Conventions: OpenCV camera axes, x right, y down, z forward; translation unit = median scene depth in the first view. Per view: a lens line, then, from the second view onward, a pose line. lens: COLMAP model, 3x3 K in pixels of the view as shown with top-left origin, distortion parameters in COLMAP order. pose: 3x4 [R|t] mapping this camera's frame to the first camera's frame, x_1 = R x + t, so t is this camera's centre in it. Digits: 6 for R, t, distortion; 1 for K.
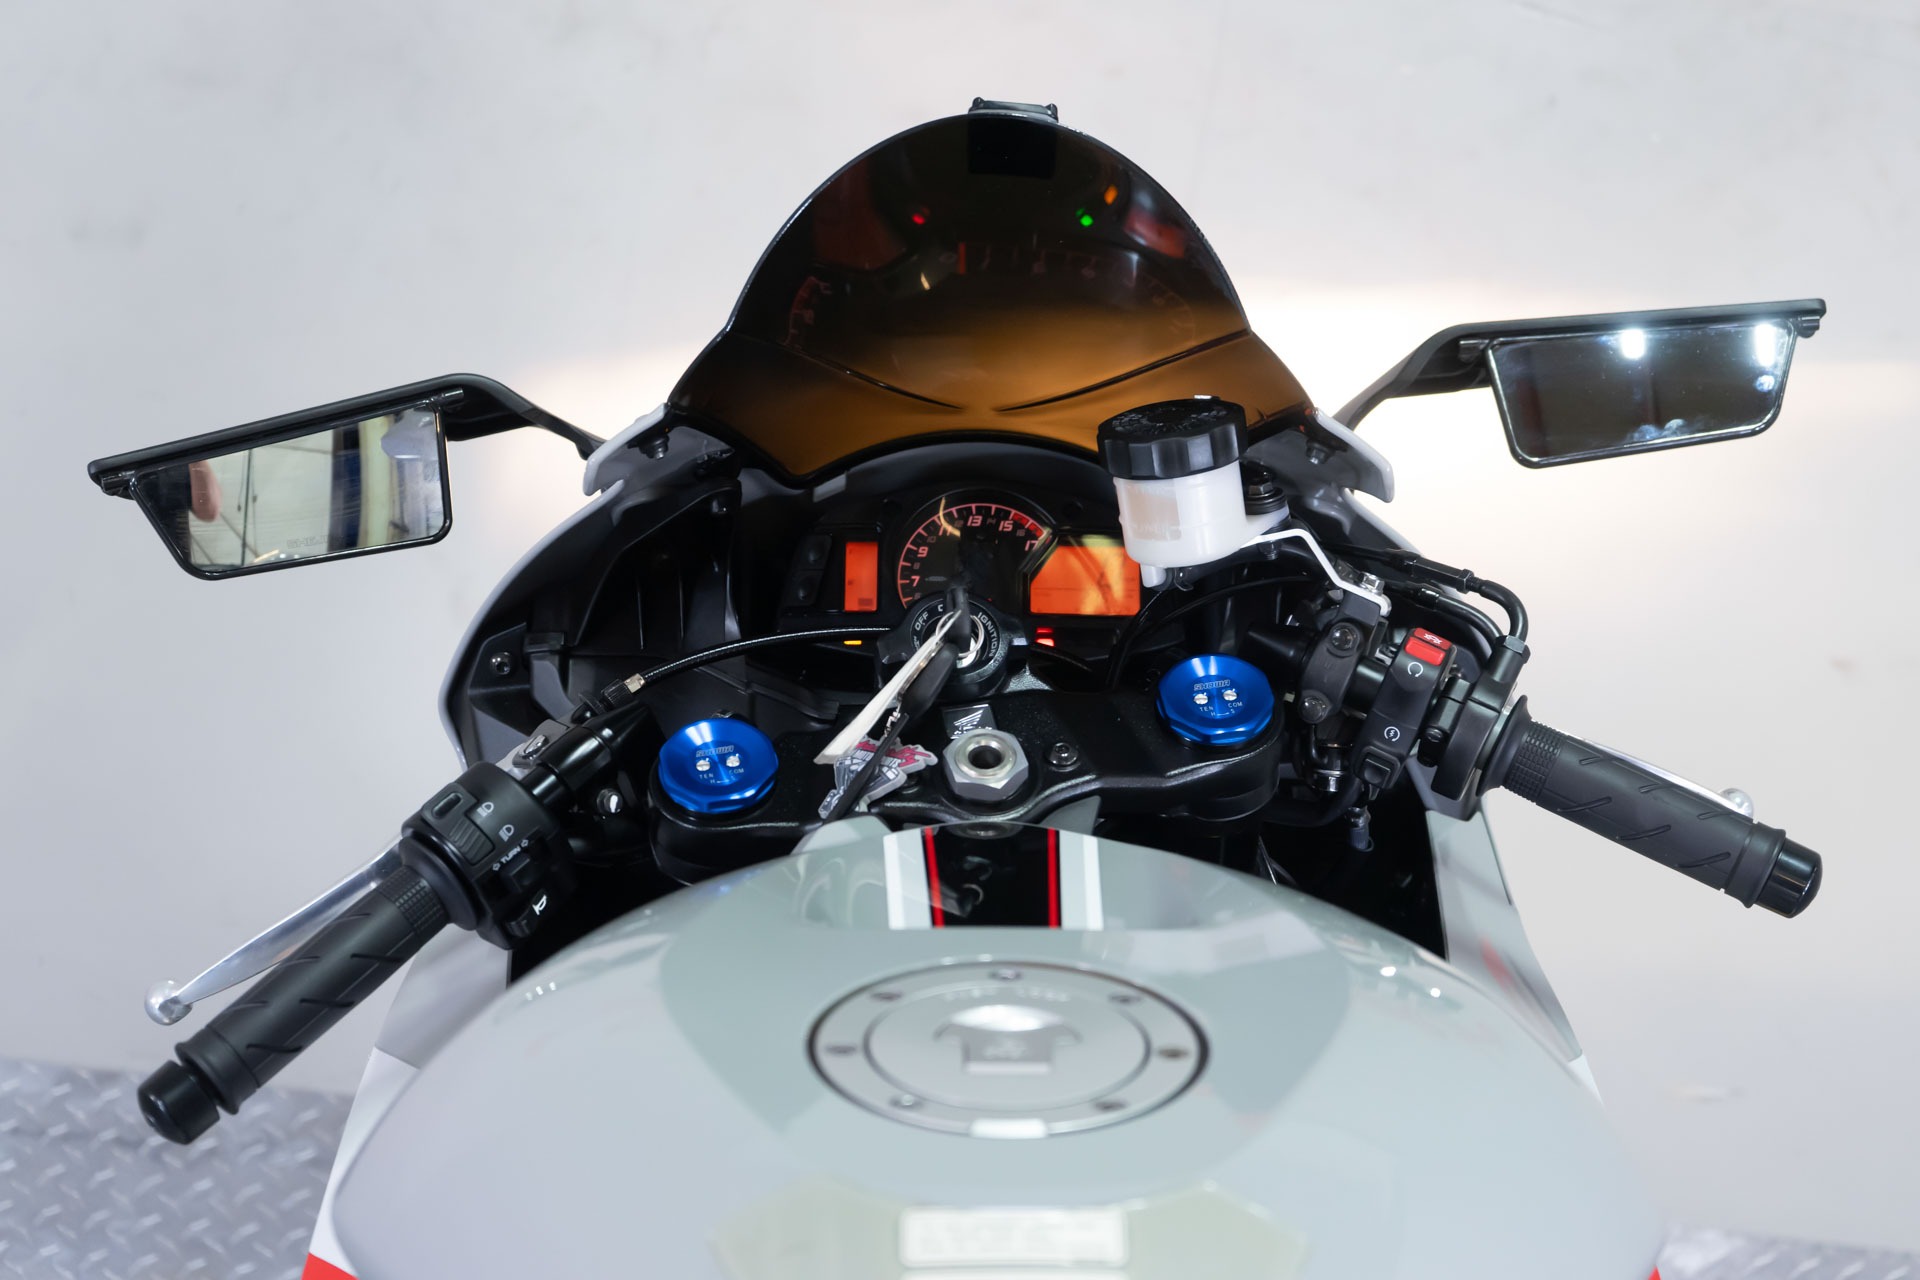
lens RADIAL K [[3424.8, 0, 963.2], [0, 3424.8, 639.0], [0, 0, 1]] dist [0.049516, 0.000000]
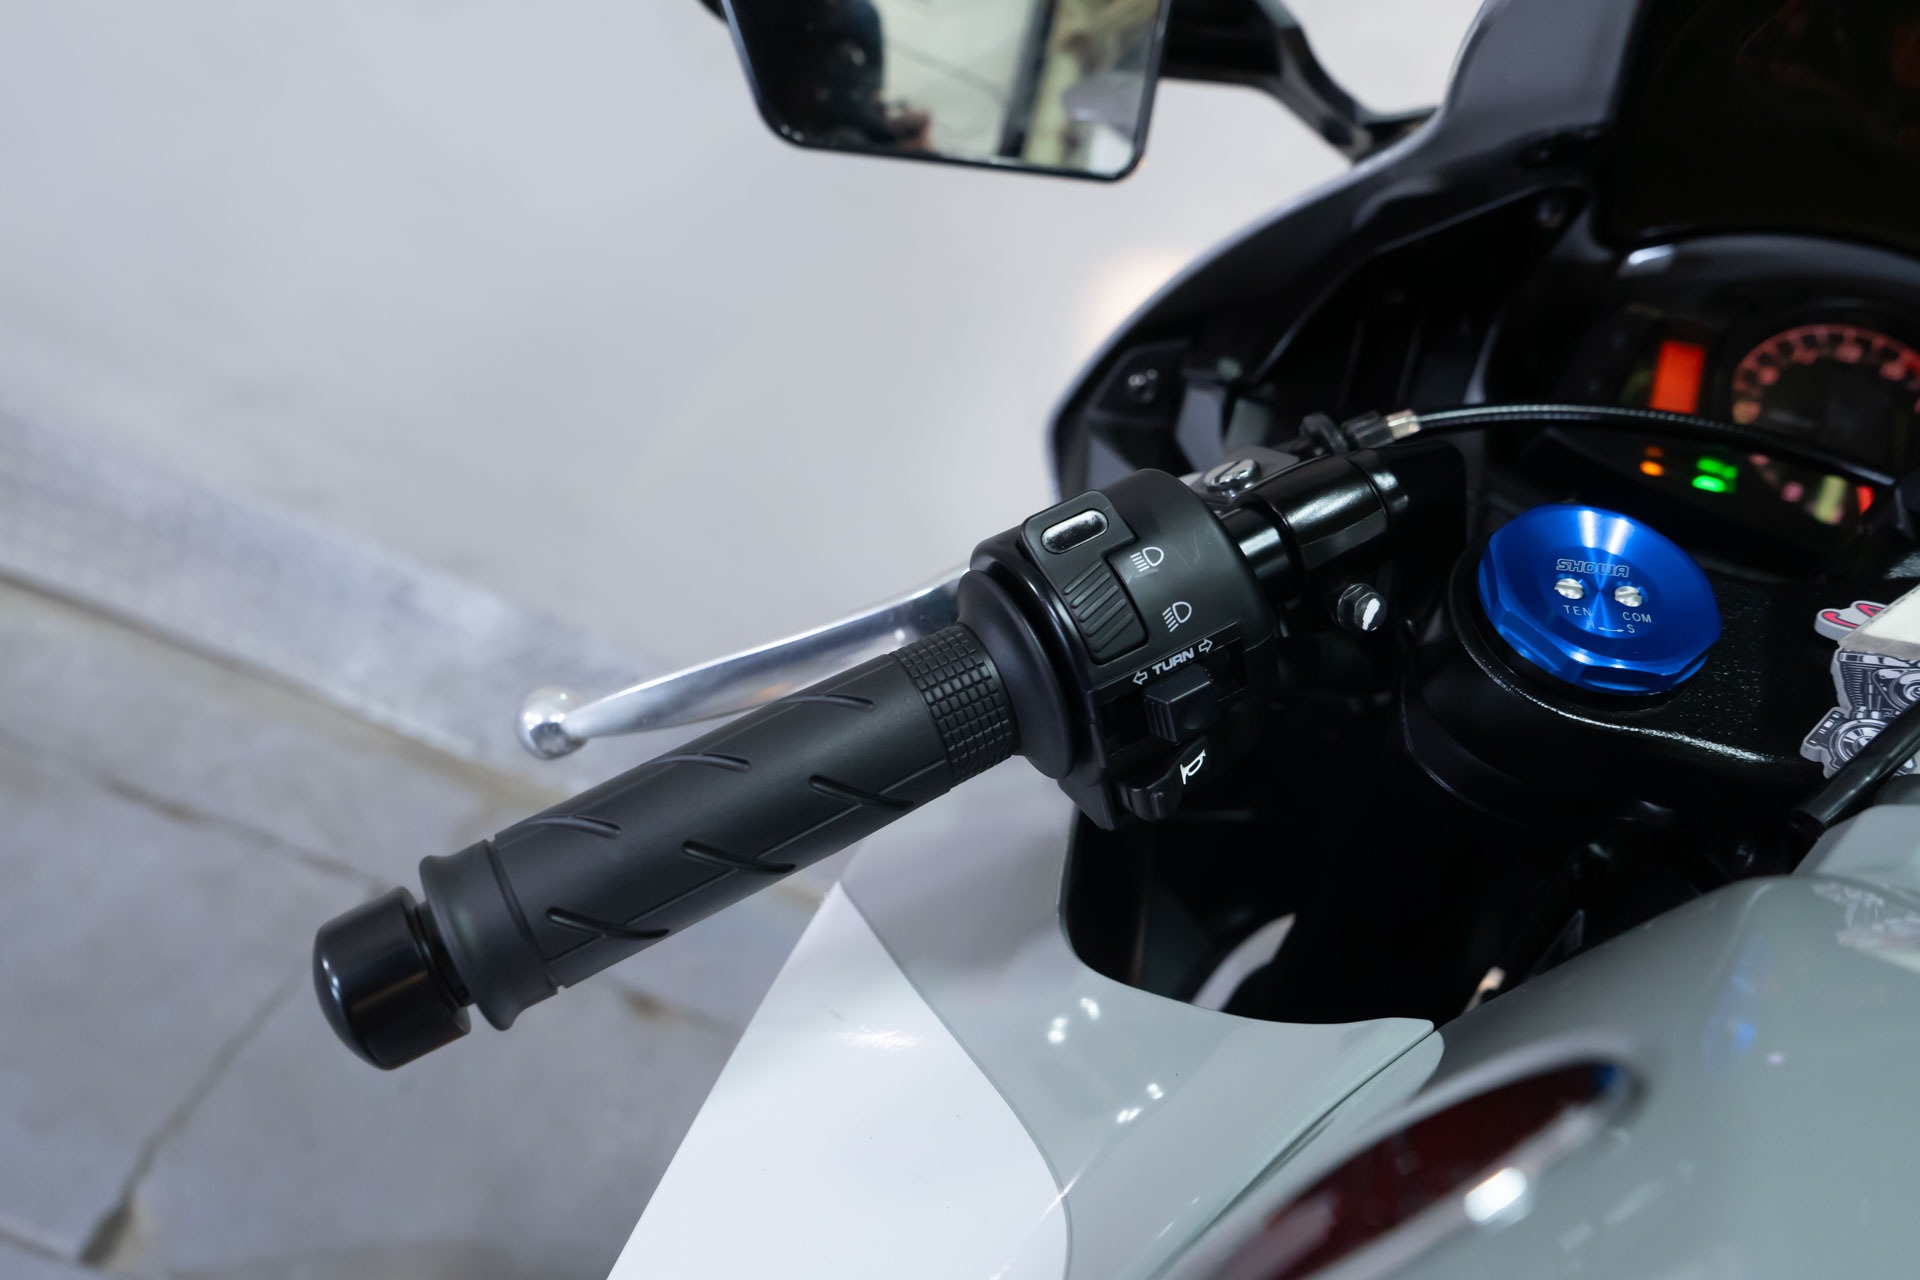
lens RADIAL K [[1530.5, 0, 958.6], [0, 1530.5, 645.1], [0, 0, 1]] dist [-0.005176, 0.009531]
pose [[0.952820, 0.268810, -0.140982, -0.113825], [-0.257107, 0.961616, 0.095866, 0.041367], [0.161340, -0.055096, 0.985360, 0.676947]]
